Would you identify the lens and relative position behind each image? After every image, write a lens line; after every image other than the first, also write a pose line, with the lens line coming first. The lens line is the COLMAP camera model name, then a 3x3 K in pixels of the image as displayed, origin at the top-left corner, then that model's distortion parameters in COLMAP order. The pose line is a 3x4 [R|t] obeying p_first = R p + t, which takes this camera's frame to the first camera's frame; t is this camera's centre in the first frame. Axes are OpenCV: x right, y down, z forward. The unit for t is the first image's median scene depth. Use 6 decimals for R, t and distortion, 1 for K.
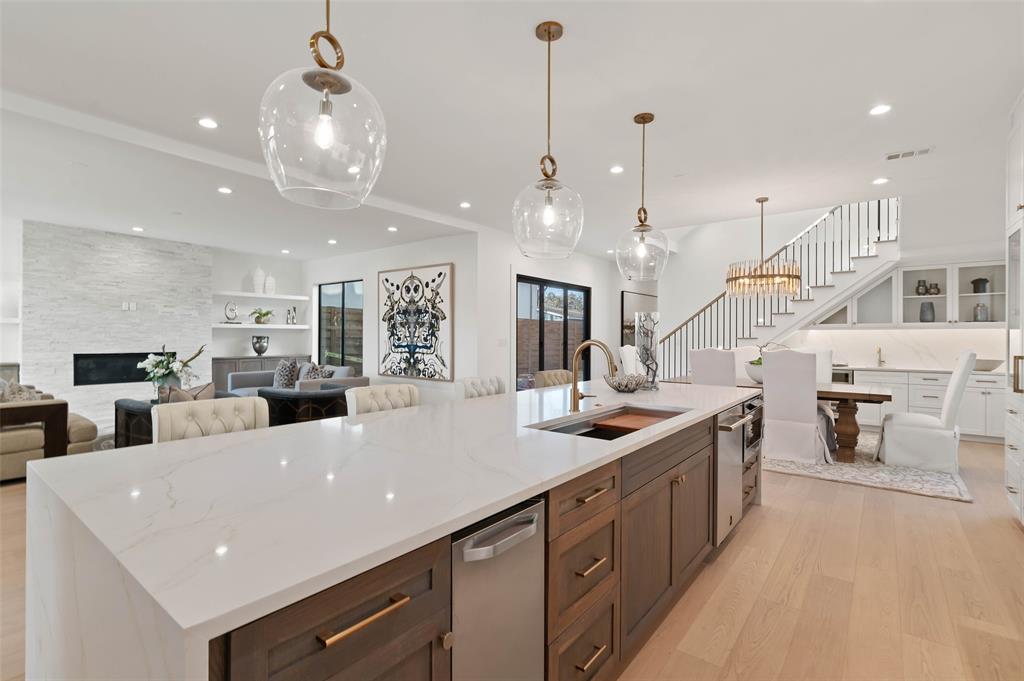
lens RADIAL K [[476.8, 0, 510.1], [0, 476.8, 334.9], [0, 0, 1]] dist [-0.010810, 0.000229]
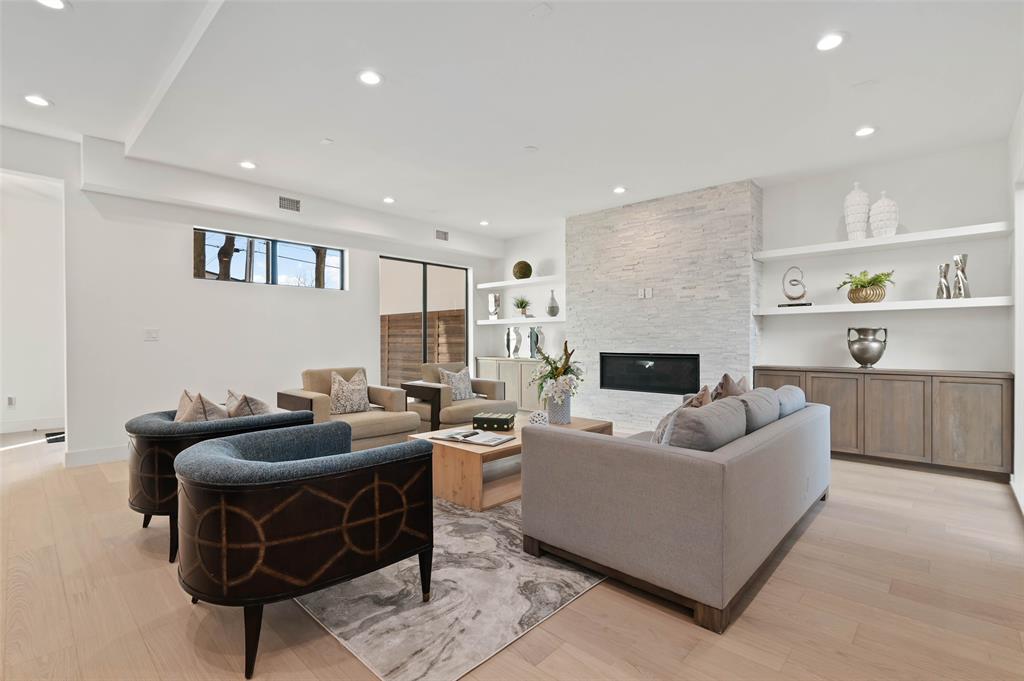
lens RADIAL K [[470.5, 0, 511.6], [0, 470.5, 344.4], [0, 0, 1]] dist [-0.008099, 0.000301]
pose [[-0.088619, 0.000233, -0.996066, -0.016295], [0.005159, 0.999987, -0.000225, 0.021229], [0.996052, -0.005158, -0.088619, 0.802795]]
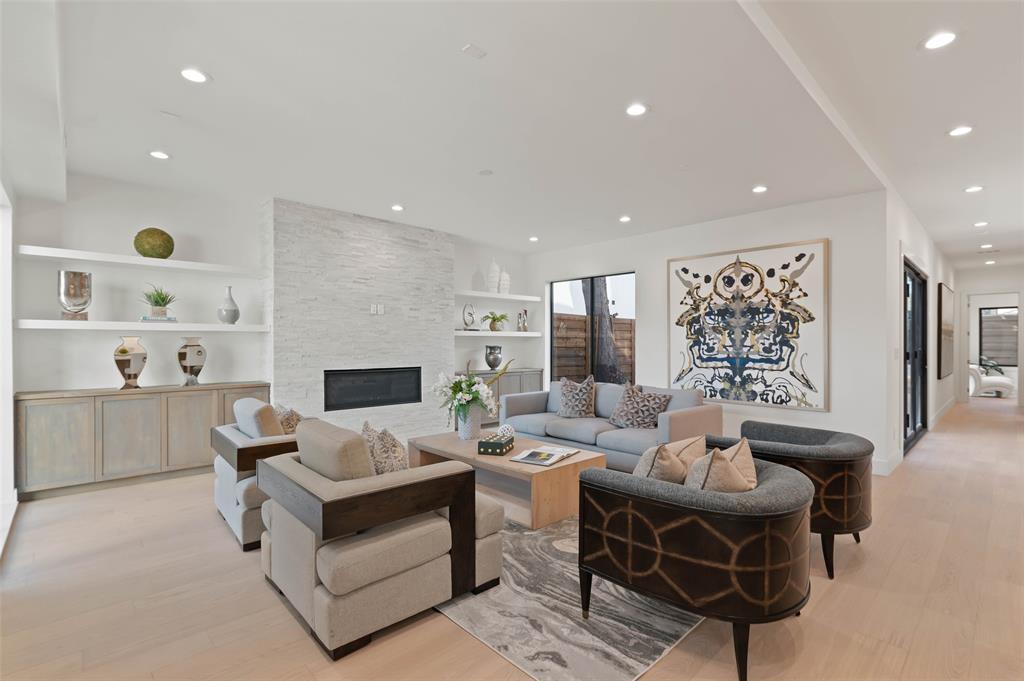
lens RADIAL K [[470.5, 0, 511.6], [0, 470.5, 344.4], [0, 0, 1]] dist [-0.008099, 0.000301]
pose [[0.988405, -0.004957, -0.151761, -0.439123], [0.005757, 0.999972, 0.004834, -0.004355], [0.151733, -0.005651, 0.988405, 0.245846]]
